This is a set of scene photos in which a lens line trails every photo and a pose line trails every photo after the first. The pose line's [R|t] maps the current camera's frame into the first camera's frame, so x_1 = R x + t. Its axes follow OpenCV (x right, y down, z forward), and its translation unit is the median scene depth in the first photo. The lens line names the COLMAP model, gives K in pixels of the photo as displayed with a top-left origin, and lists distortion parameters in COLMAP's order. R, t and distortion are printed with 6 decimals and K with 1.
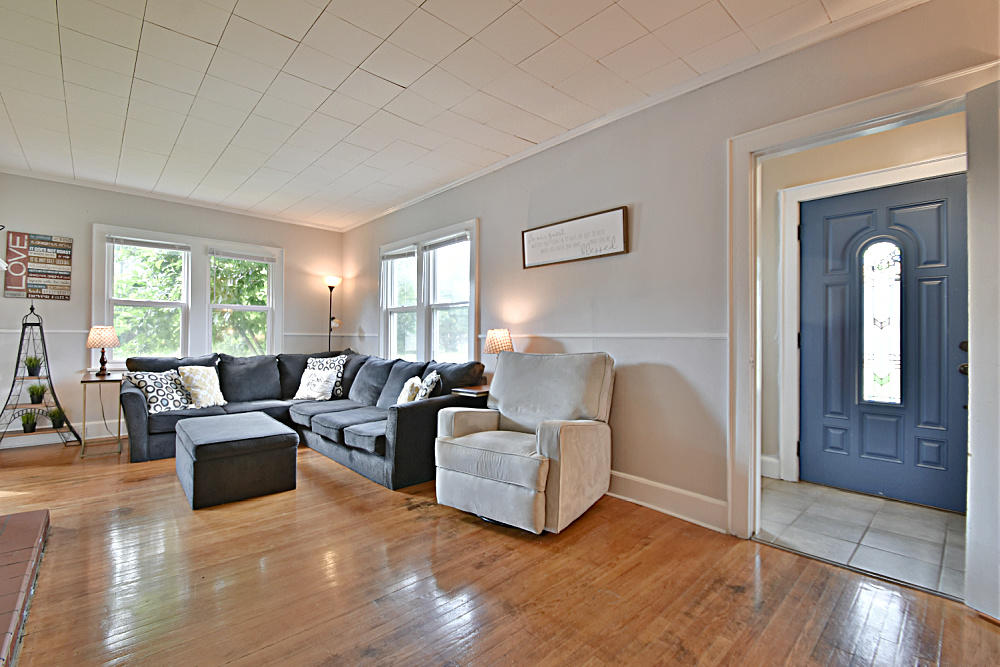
lens RADIAL K [[438.9, 0, 499.0], [0, 438.9, 335.2], [0, 0, 1]] dist [-0.013420, -0.003794]
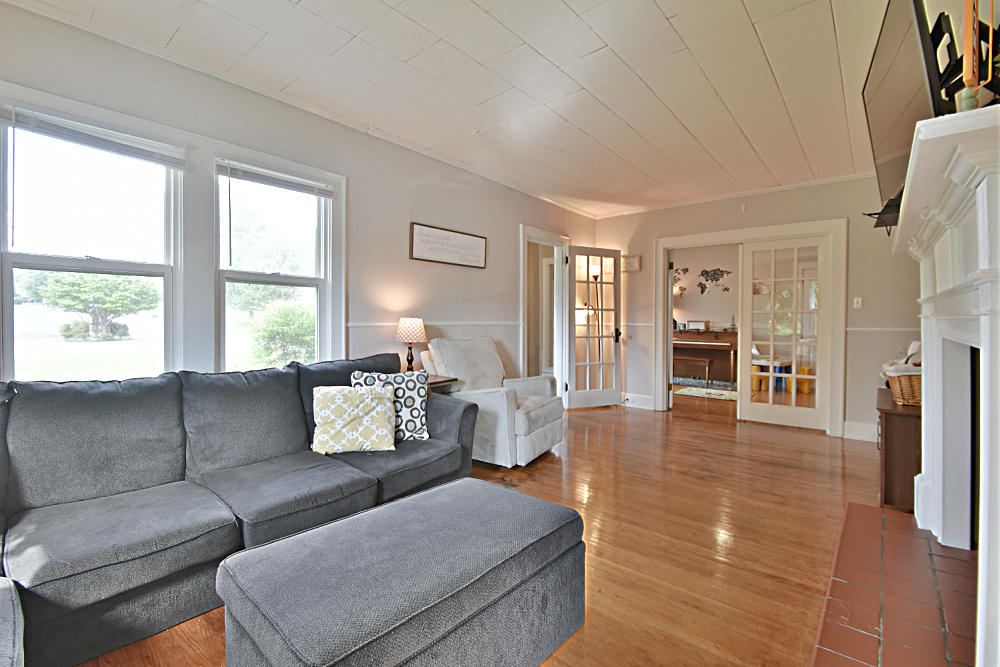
lens RADIAL K [[438.9, 0, 484.1], [0, 438.9, 320.7], [0, 0, 1]] dist [-0.013420, -0.003794]
pose [[-0.096956, -0.004562, 0.995278, -1.008215], [-0.003287, 0.999986, 0.004263, -0.010120], [-0.995283, -0.002858, -0.096970, 0.943844]]
